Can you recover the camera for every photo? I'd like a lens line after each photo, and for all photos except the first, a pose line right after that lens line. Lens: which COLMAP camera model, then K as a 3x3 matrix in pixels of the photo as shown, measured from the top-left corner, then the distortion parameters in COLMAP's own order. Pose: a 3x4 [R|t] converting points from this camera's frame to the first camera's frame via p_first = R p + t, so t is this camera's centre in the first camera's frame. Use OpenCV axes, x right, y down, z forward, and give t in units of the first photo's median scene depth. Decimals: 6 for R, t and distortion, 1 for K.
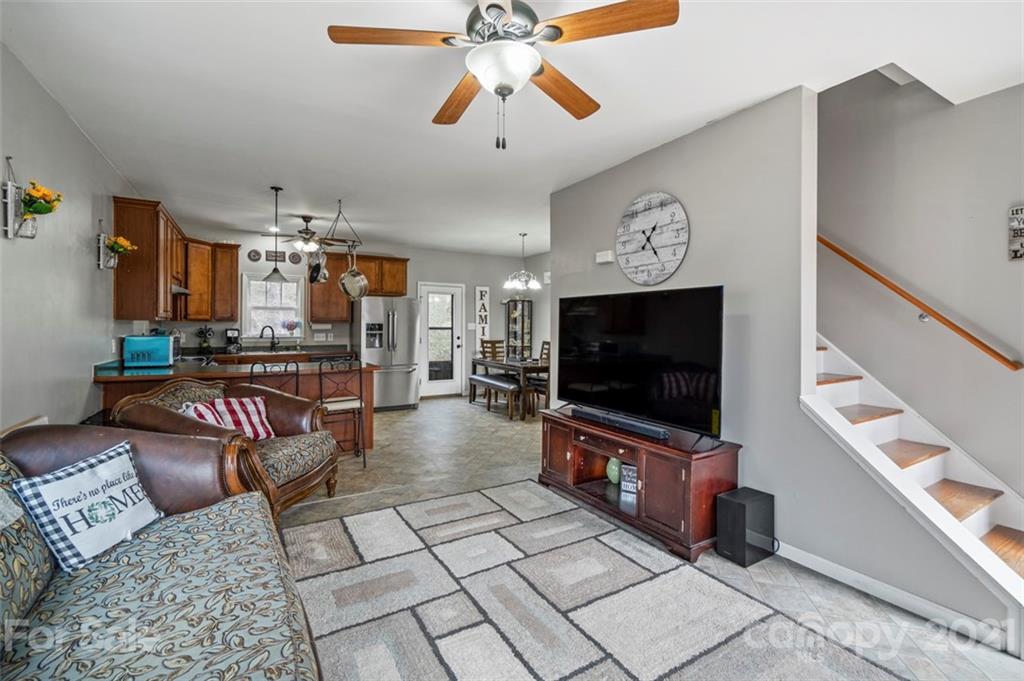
lens RADIAL K [[444.1, 0, 508.8], [0, 444.1, 332.2], [0, 0, 1]] dist [-0.003687, 0.001062]
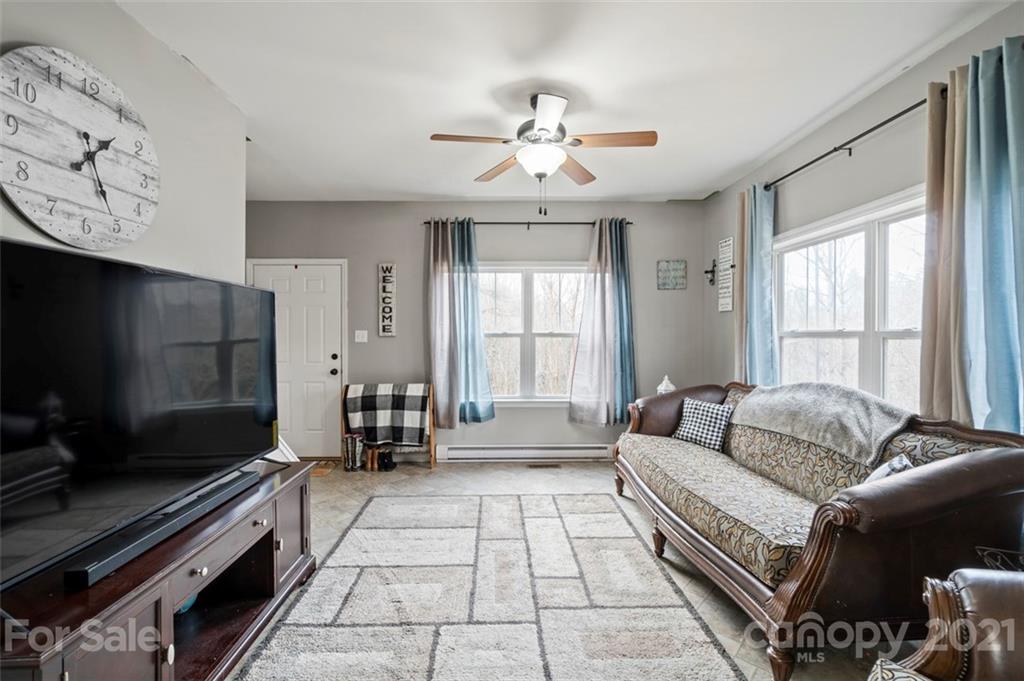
lens RADIAL K [[444.1, 0, 507.1], [0, 444.1, 337.9], [0, 0, 1]] dist [-0.003687, 0.001062]
pose [[-0.876096, -0.008543, 0.482061, -0.420641], [0.004629, 0.999648, 0.026130, -0.025227], [-0.482114, 0.025124, -0.875748, 1.553761]]
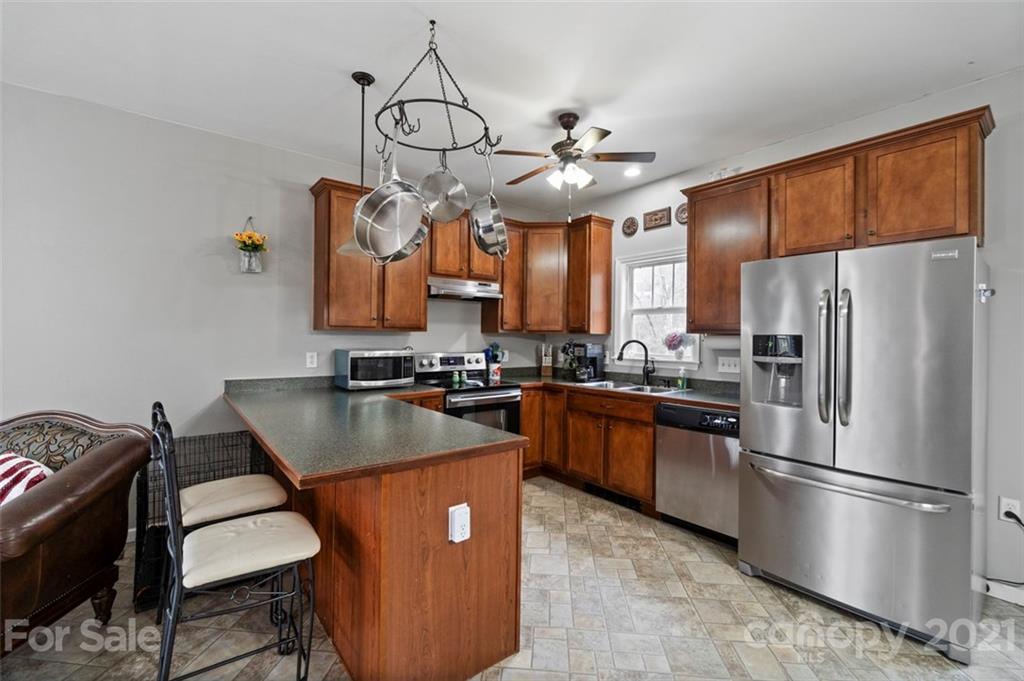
lens RADIAL K [[444.1, 0, 503.8], [0, 444.1, 340.2], [0, 0, 1]] dist [-0.003687, 0.001062]
pose [[0.134046, -0.006391, -0.990954, 0.012658], [-0.025414, 0.999628, -0.009884, -0.003677], [0.990649, 0.026509, 0.133834, 0.592295]]
